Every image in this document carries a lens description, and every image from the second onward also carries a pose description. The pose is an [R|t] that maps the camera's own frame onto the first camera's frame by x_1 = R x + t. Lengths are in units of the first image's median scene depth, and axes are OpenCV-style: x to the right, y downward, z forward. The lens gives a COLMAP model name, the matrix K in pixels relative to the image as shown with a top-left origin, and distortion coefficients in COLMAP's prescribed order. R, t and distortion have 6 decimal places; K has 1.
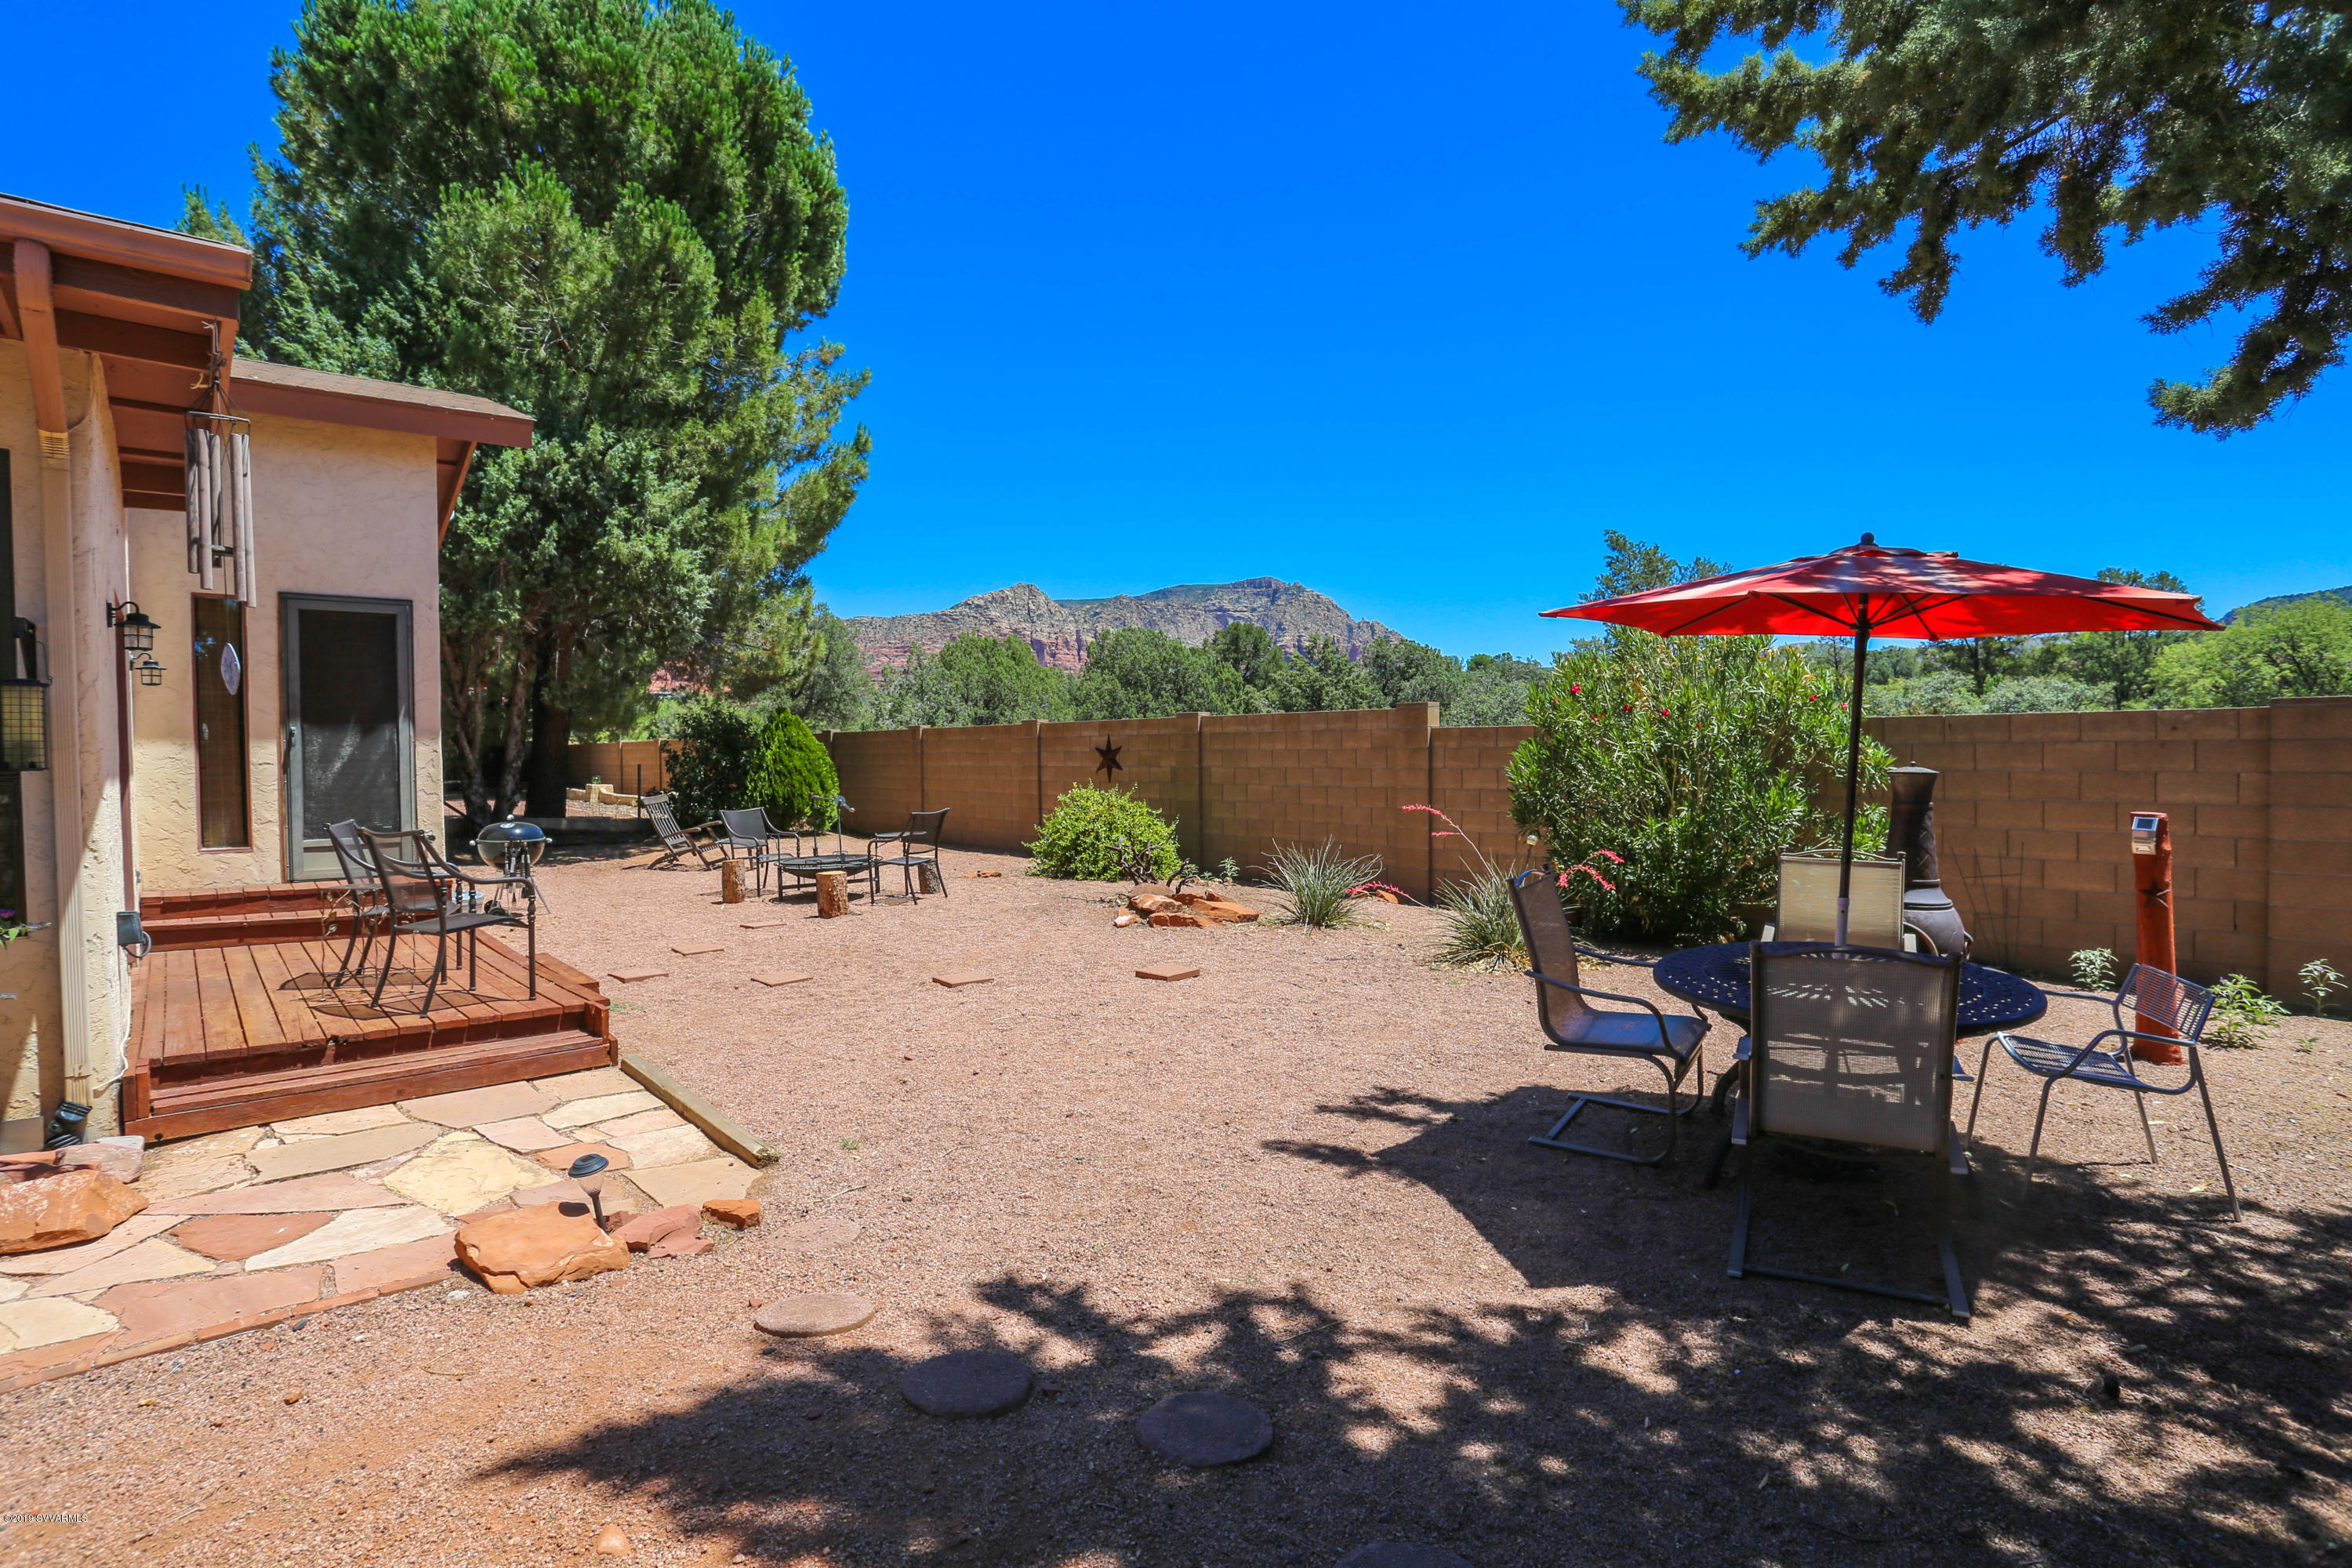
lens RADIAL K [[1156.7, 0, 1182.1], [0, 1156.7, 771.0], [0, 0, 1]] dist [-0.068081, 0.024358]
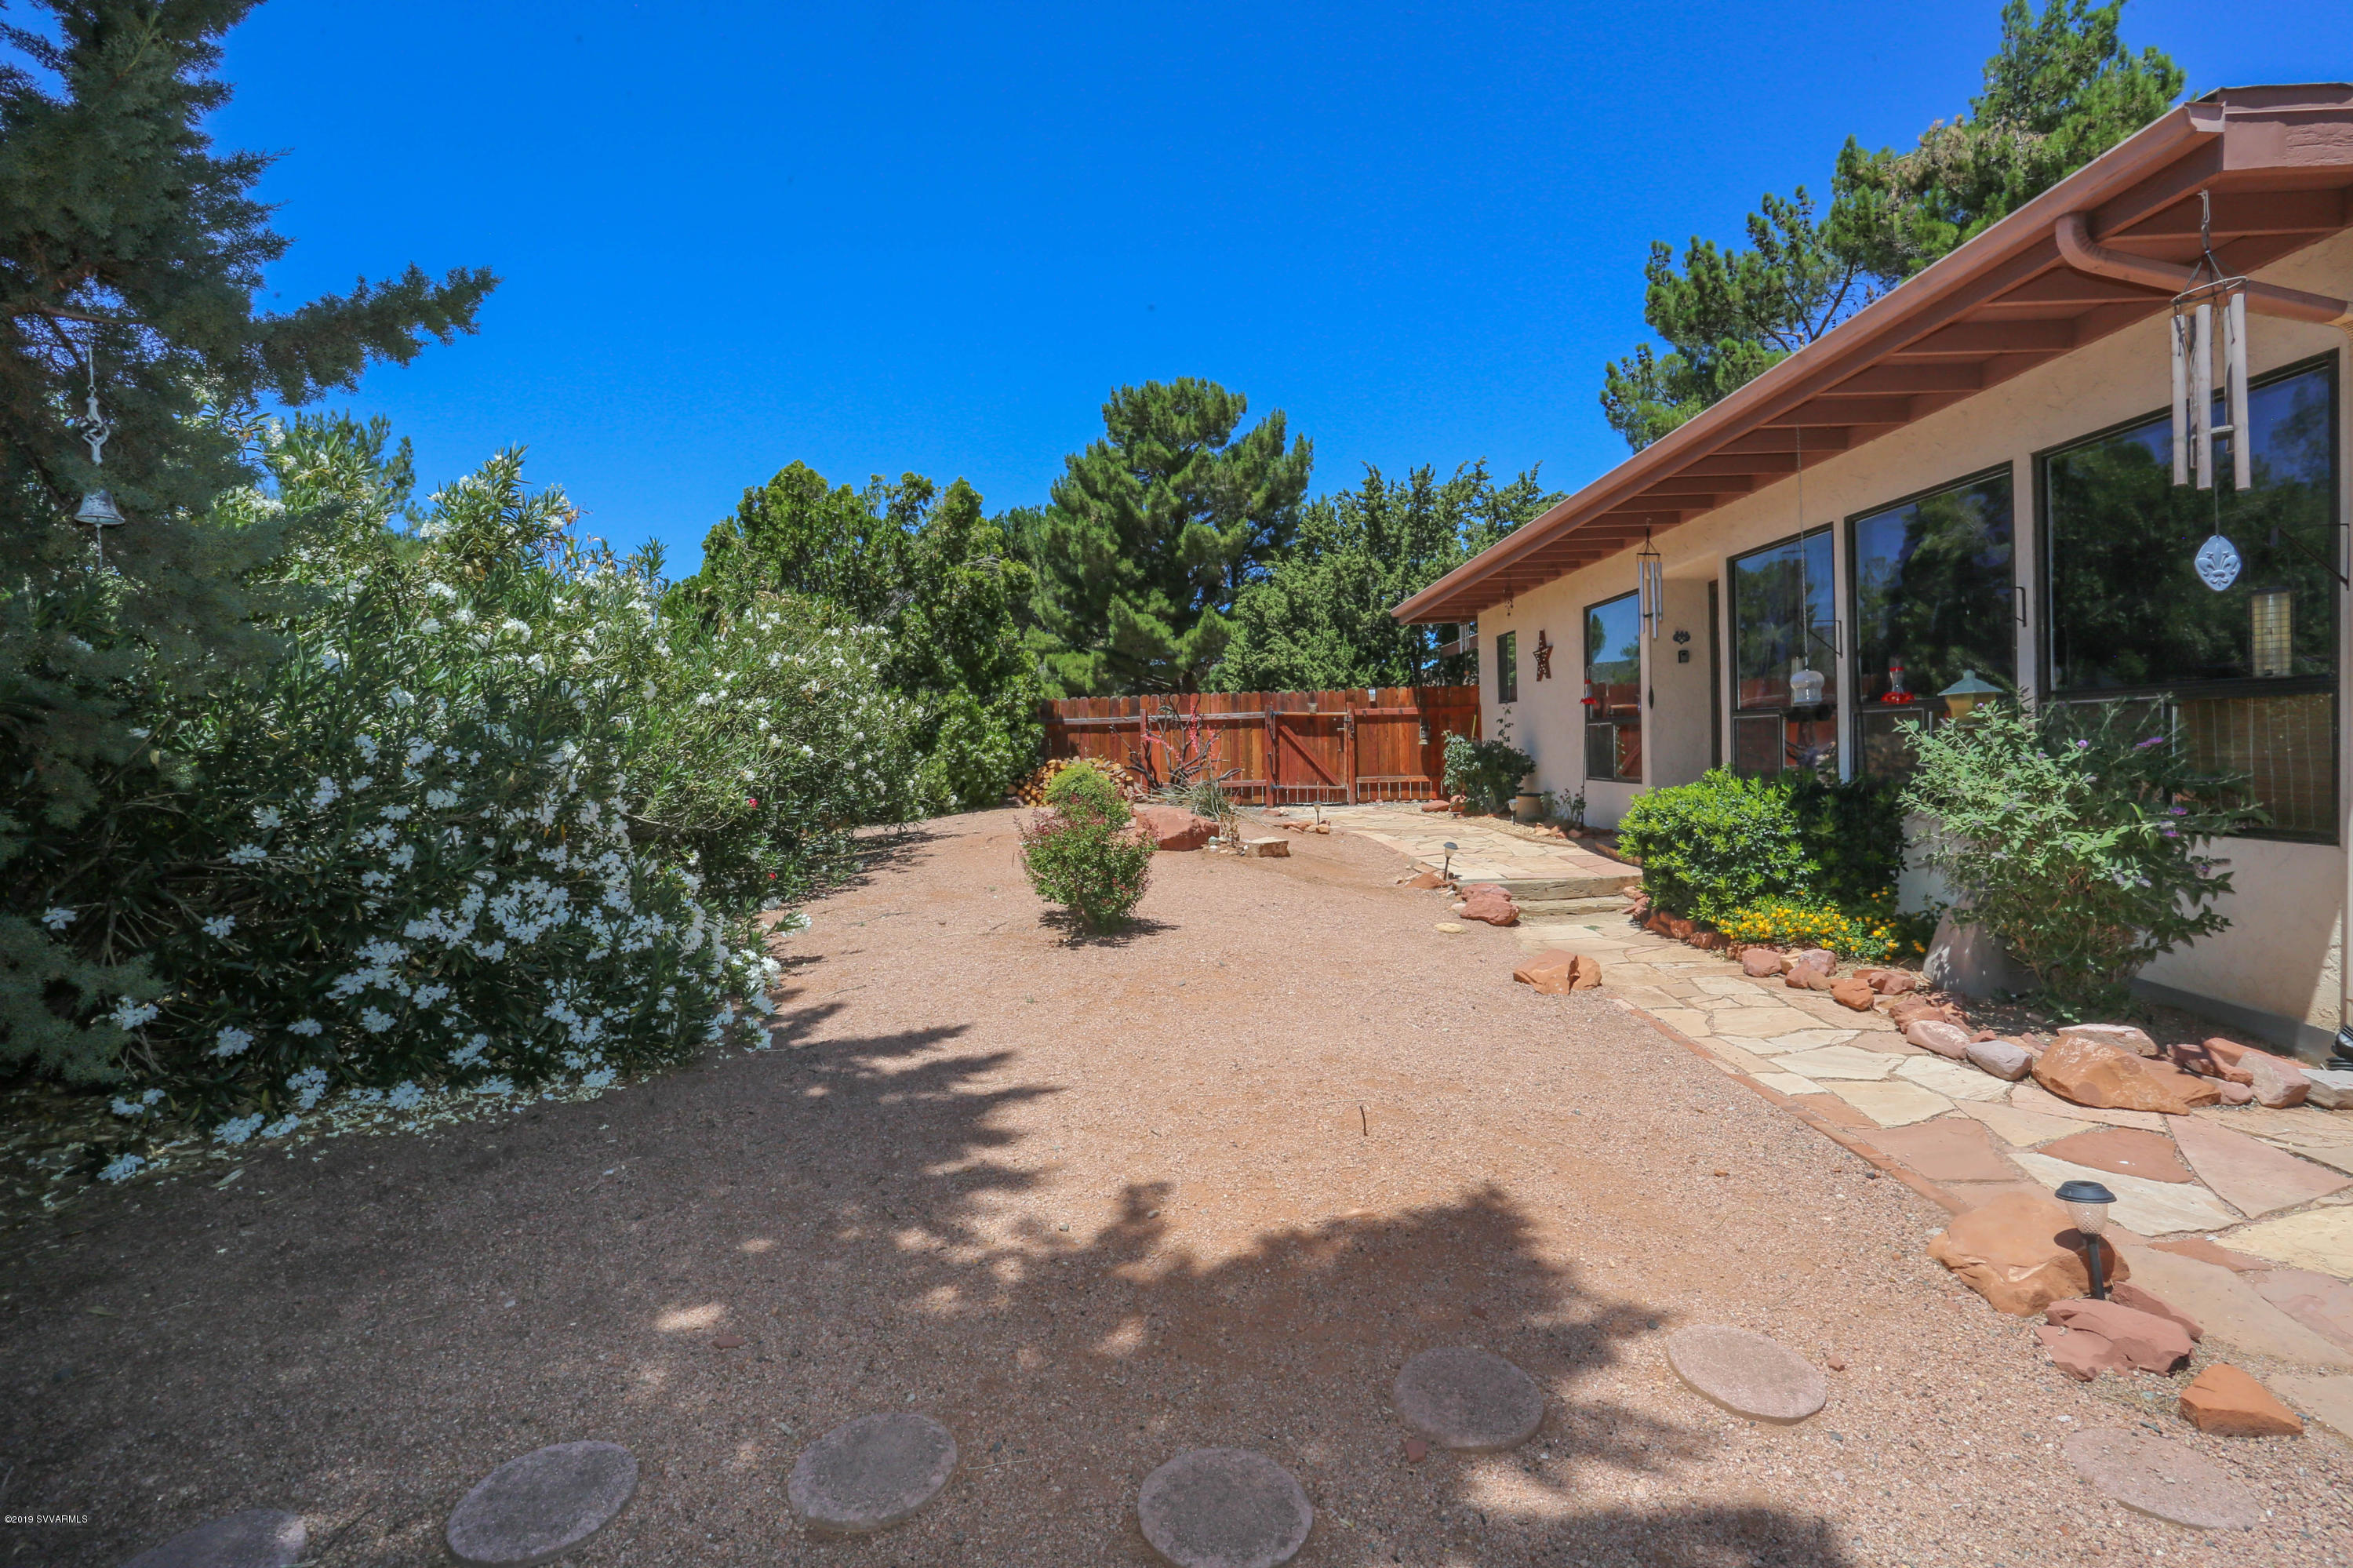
lens RADIAL K [[1145.5, 0, 1176.0], [0, 1145.5, 776.3], [0, 0, 1]] dist [-0.075375, 0.036879]
pose [[-0.678909, 0.052452, -0.732346, 0.139284], [0.023752, 0.998492, 0.049495, 0.005430], [0.733838, 0.016208, -0.679131, 0.345587]]
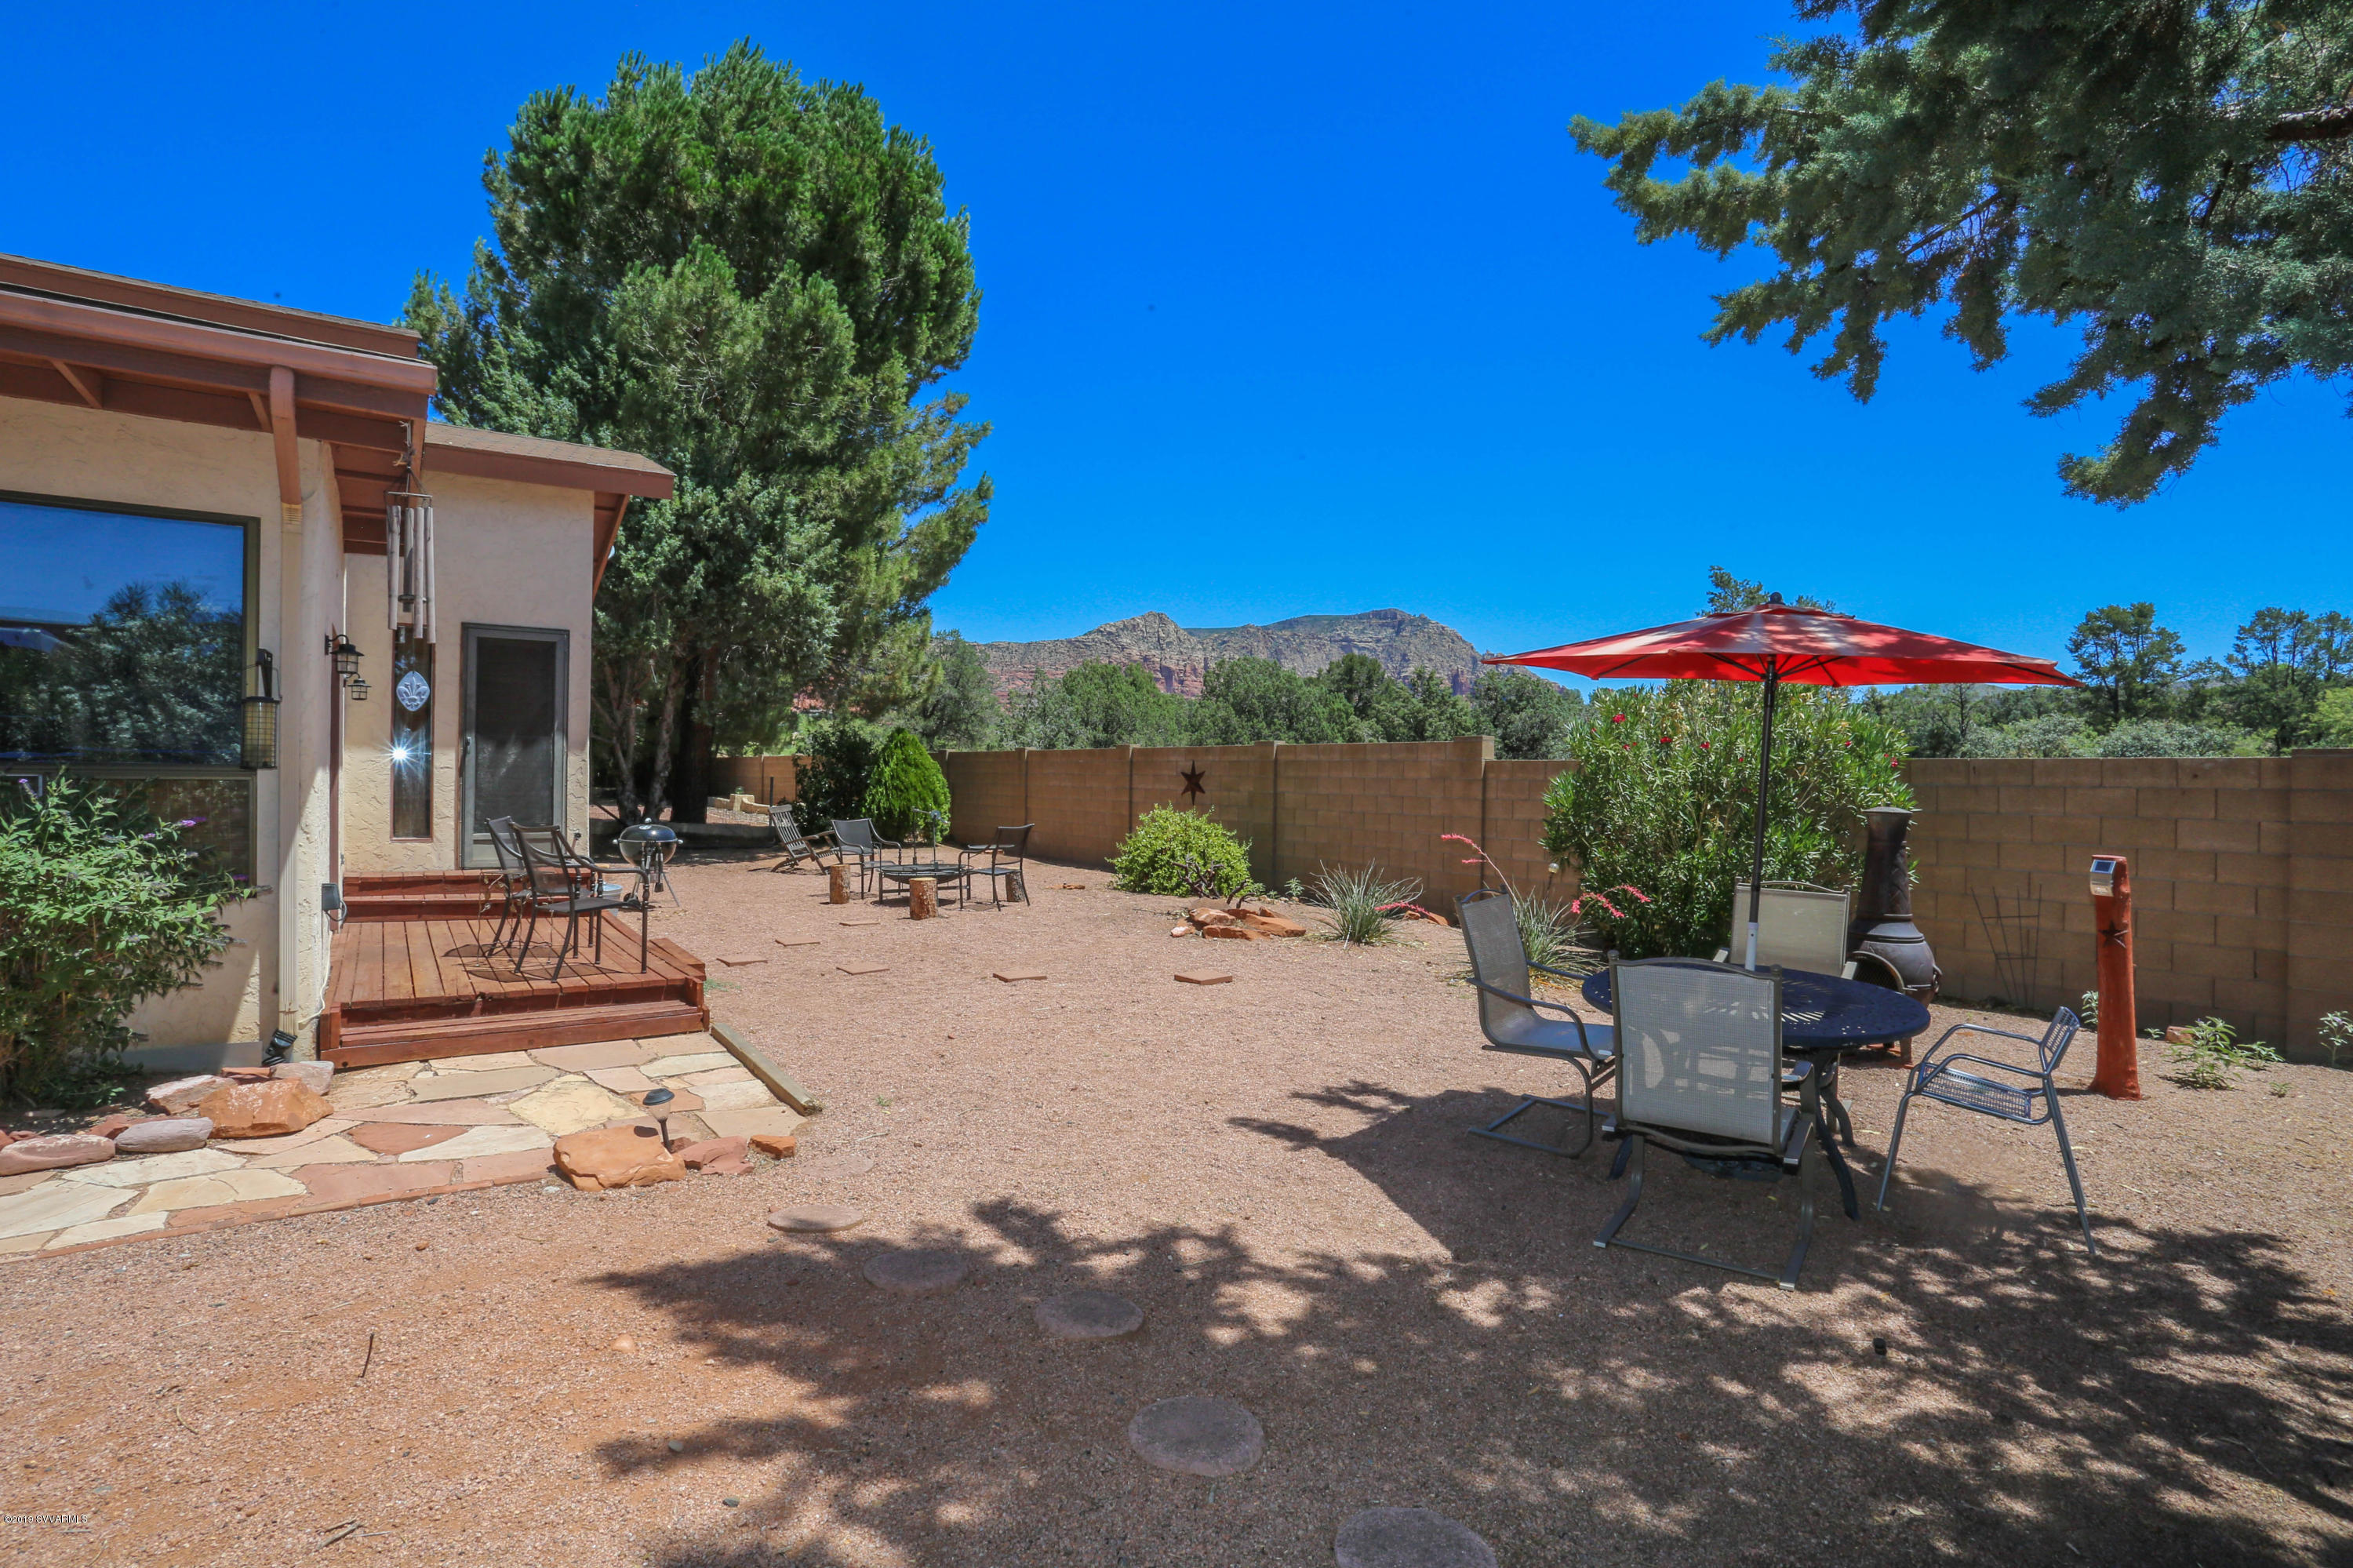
lens RADIAL K [[1132.7, 0, 1189.7], [0, 1132.7, 752.4], [0, 0, 1]] dist [-0.066678, 0.023866]
pose [[0.994277, 0.021791, -0.104582, 0.058159], [-0.025778, 0.998986, -0.036919, 0.000075], [0.103672, 0.039403, 0.993831, -0.056584]]
